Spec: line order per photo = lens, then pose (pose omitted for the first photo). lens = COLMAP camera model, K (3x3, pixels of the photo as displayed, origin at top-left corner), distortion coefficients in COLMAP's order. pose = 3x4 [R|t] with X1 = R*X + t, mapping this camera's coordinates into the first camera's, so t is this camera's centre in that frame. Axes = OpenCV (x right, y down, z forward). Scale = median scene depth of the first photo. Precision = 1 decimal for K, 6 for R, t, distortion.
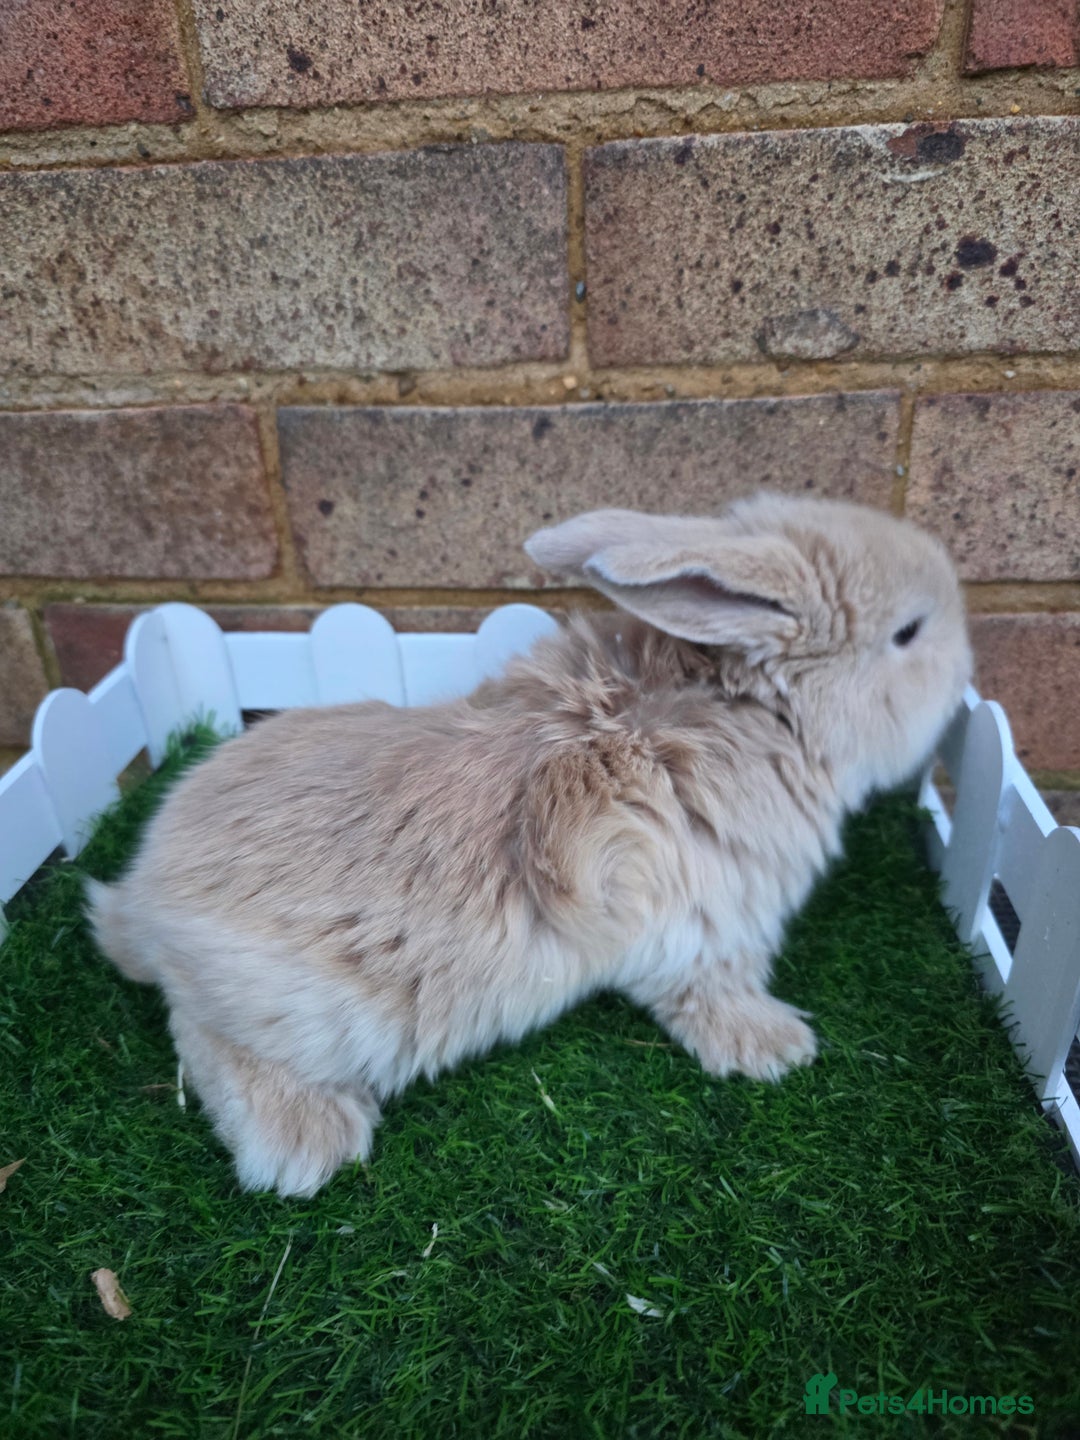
lens RADIAL K [[1038.5, 0, 527.8], [0, 1038.5, 742.2], [0, 0, 1]] dist [0.000449, -0.018589]
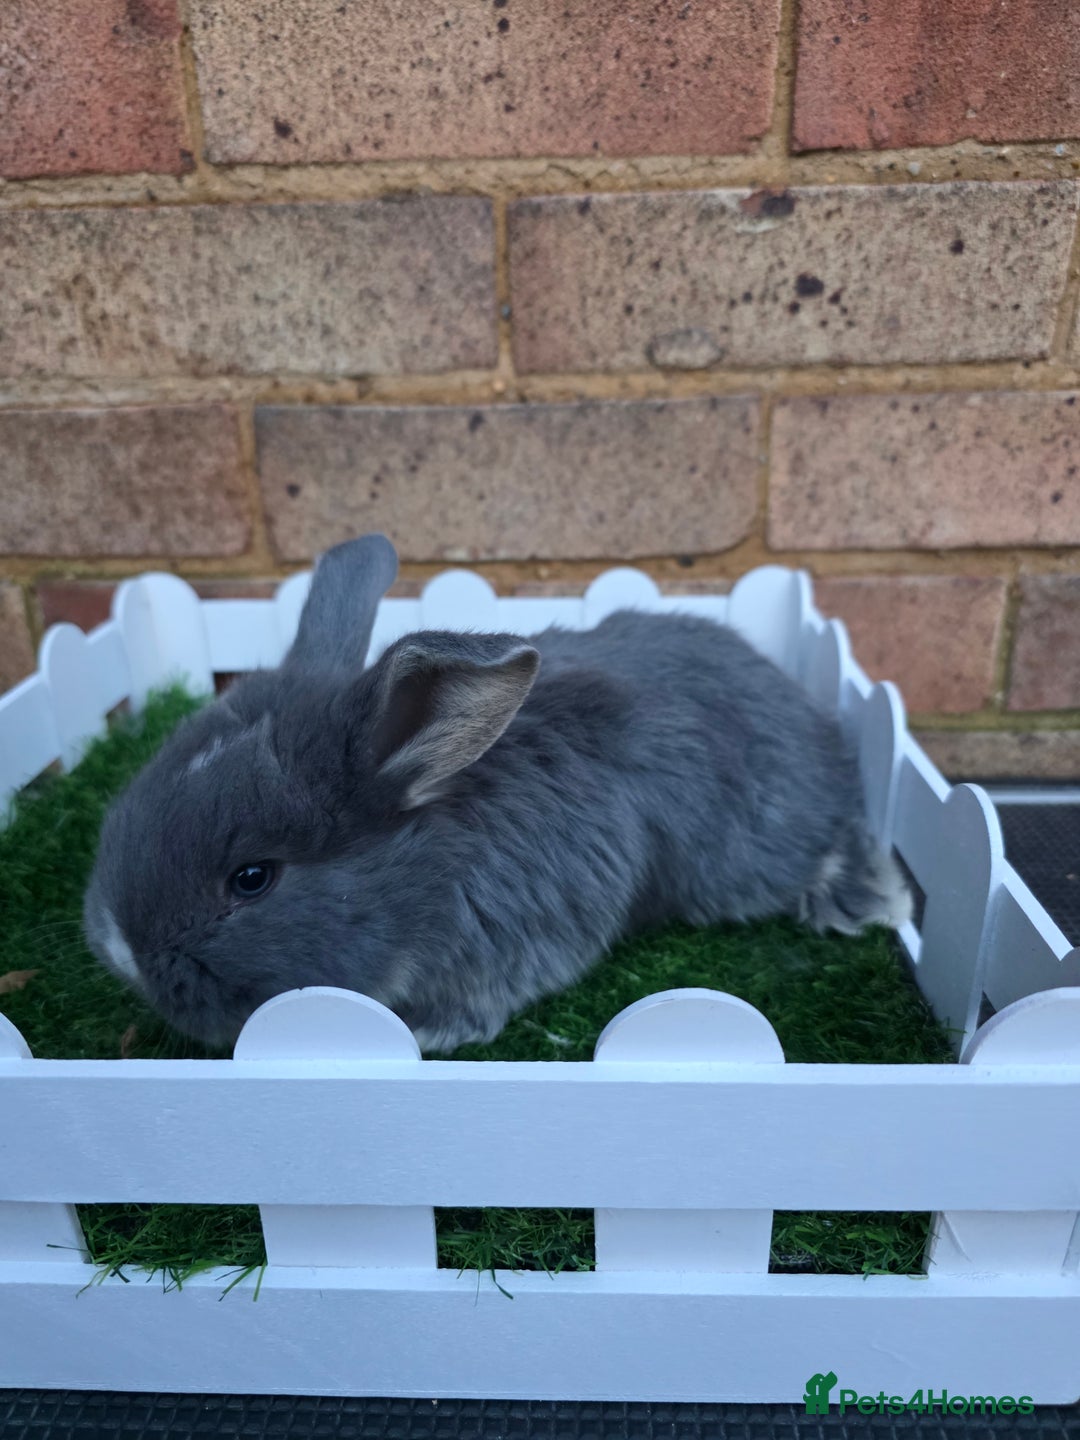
lens RADIAL K [[1040.2, 0, 548.0], [0, 1040.2, 732.5], [0, 0, 1]] dist [-0.007366, -0.015764]
pose [[0.996653, -0.005609, 0.081557, -0.003766], [0.014747, 0.993612, -0.111881, 0.210796], [-0.080409, 0.112709, 0.990369, -0.188466]]
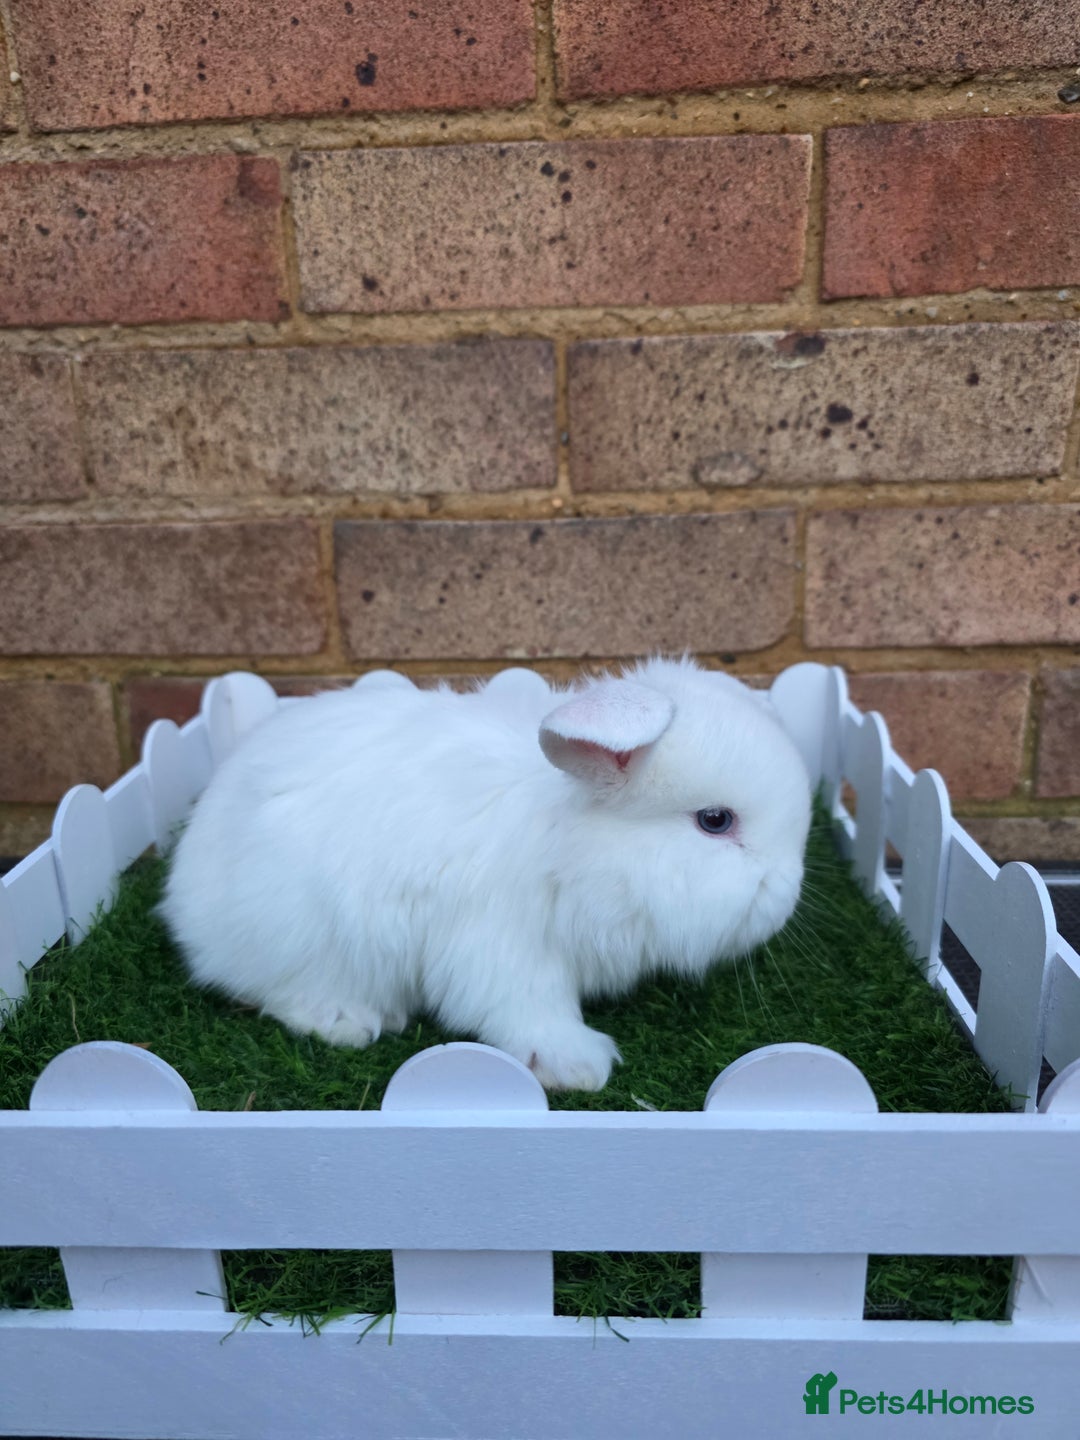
lens RADIAL K [[1033.5, 0, 539.0], [0, 1033.5, 706.6], [0, 0, 1]] dist [0.014326, -0.033359]
pose [[0.997752, 0.000233, 0.067014, -0.077287], [0.014529, 0.975457, -0.219711, 0.221803], [-0.065420, 0.220191, 0.973261, -0.271350]]
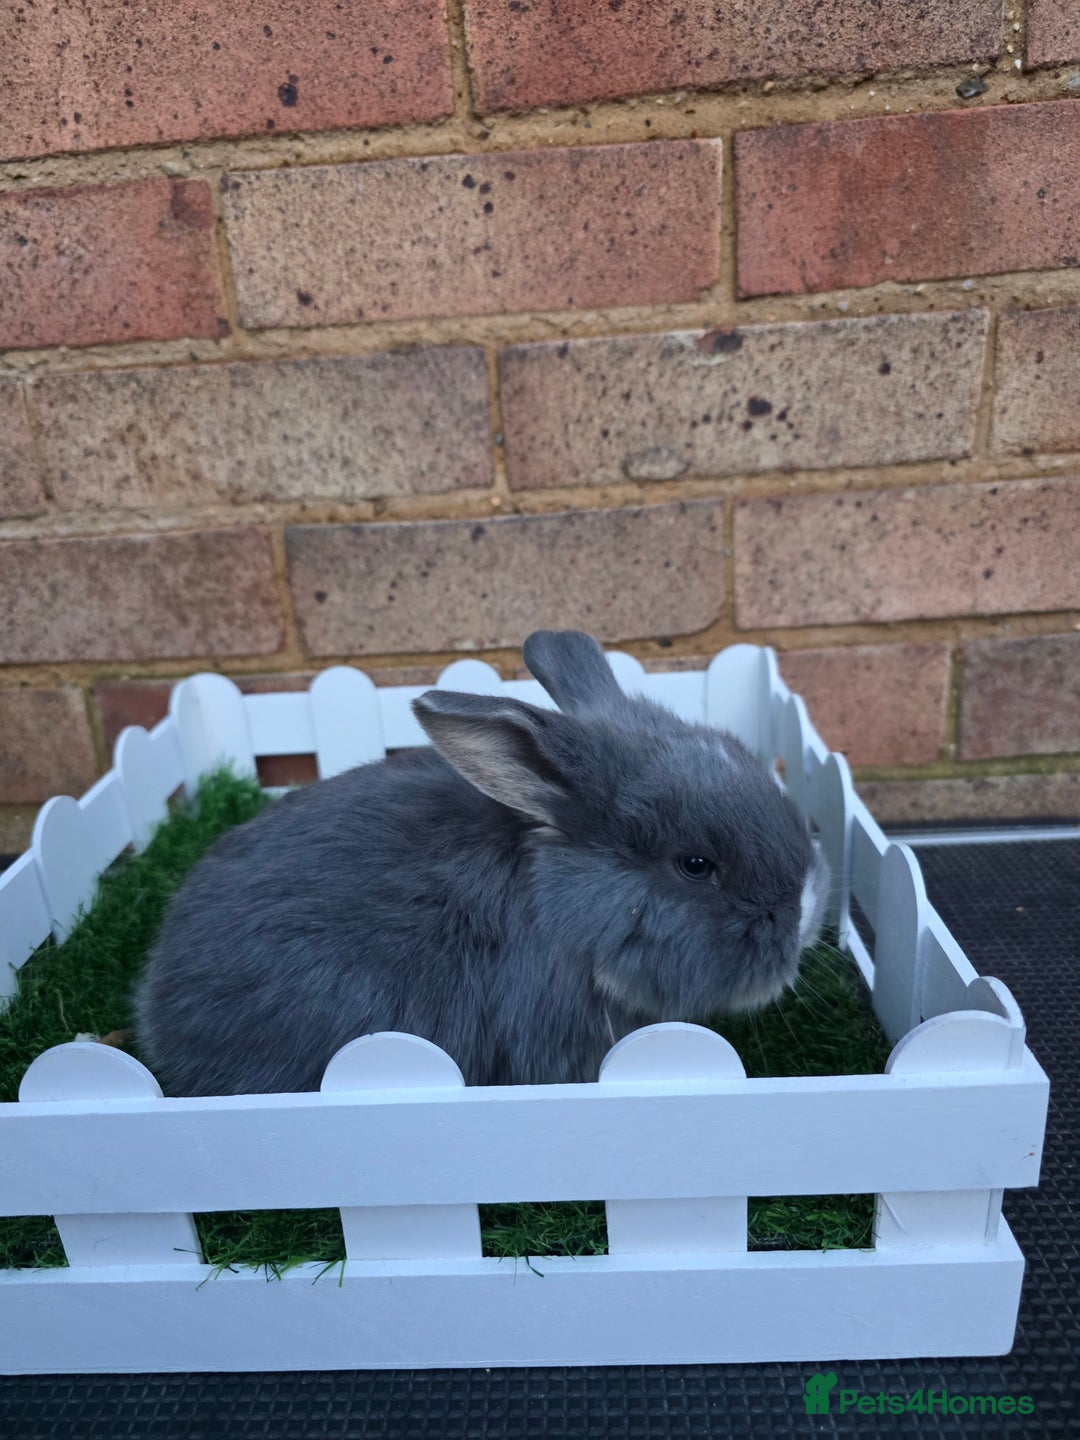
lens RADIAL K [[1031.3, 0, 529.2], [0, 1031.3, 714.0], [0, 0, 1]] dist [0.014580, -0.033586]
pose [[0.996616, -0.045550, 0.068425, -0.024837], [0.056488, 0.984244, -0.167547, 0.190043], [-0.059715, 0.170845, 0.983487, -0.363642]]
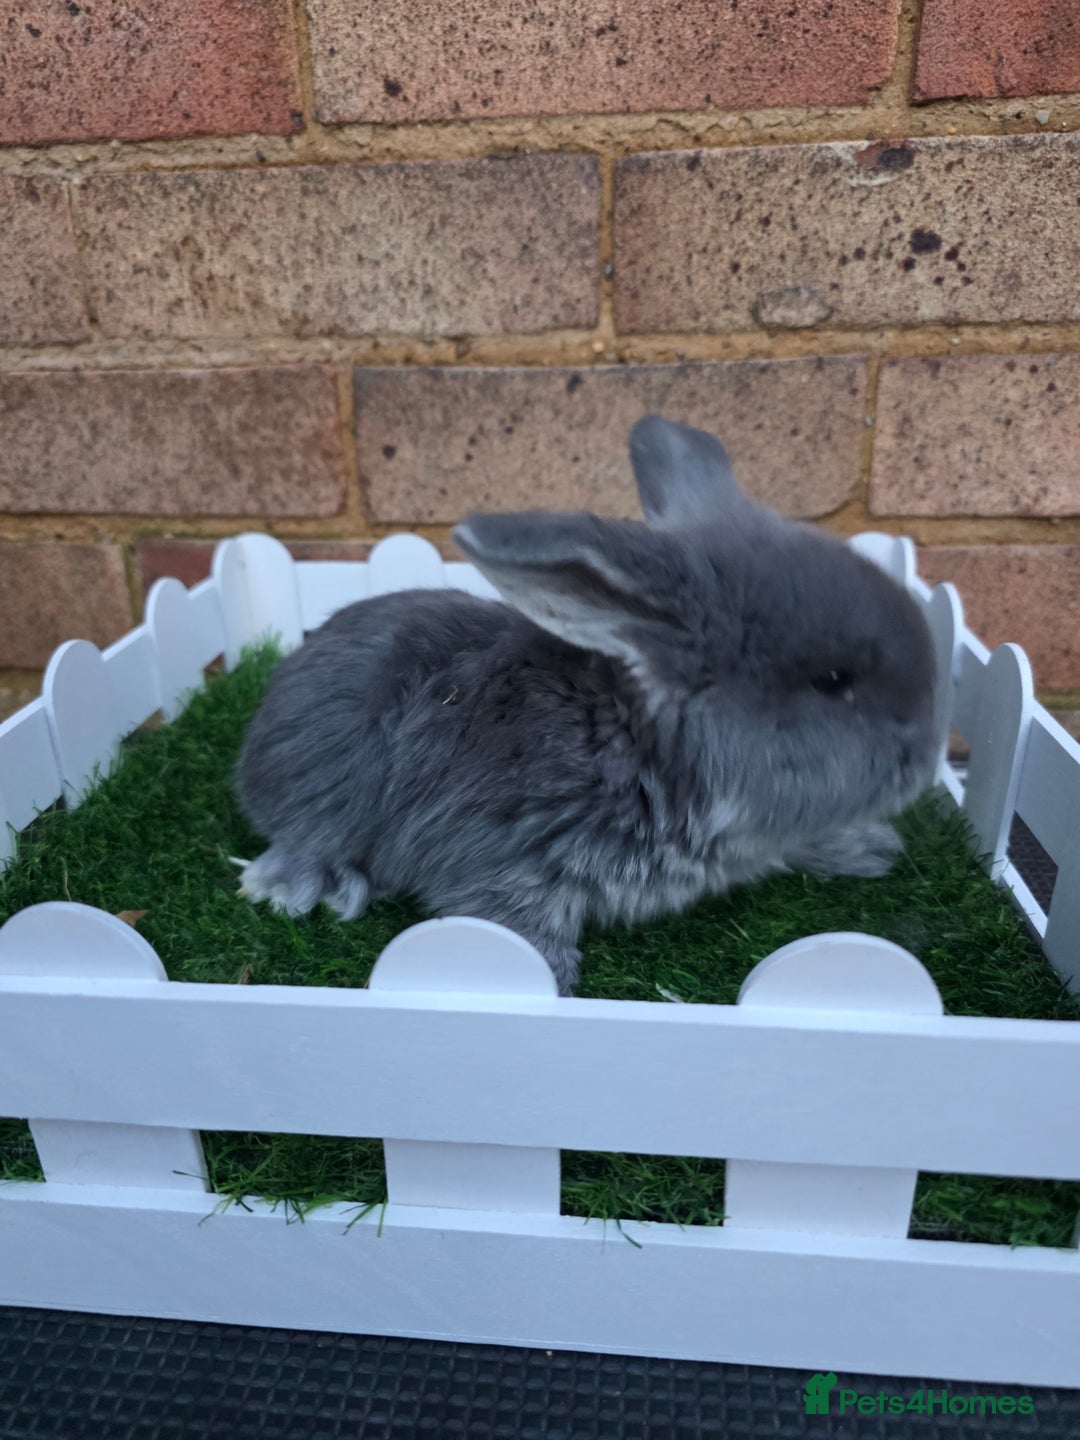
lens RADIAL K [[1038.1, 0, 516.0], [0, 1038.1, 720.2], [0, 0, 1]] dist [0.003256, -0.021247]
pose [[0.999778, 0.019764, 0.007293, -0.058836], [-0.018840, 0.993720, -0.110301, 0.237686], [-0.009427, 0.110139, 0.993872, -0.172398]]
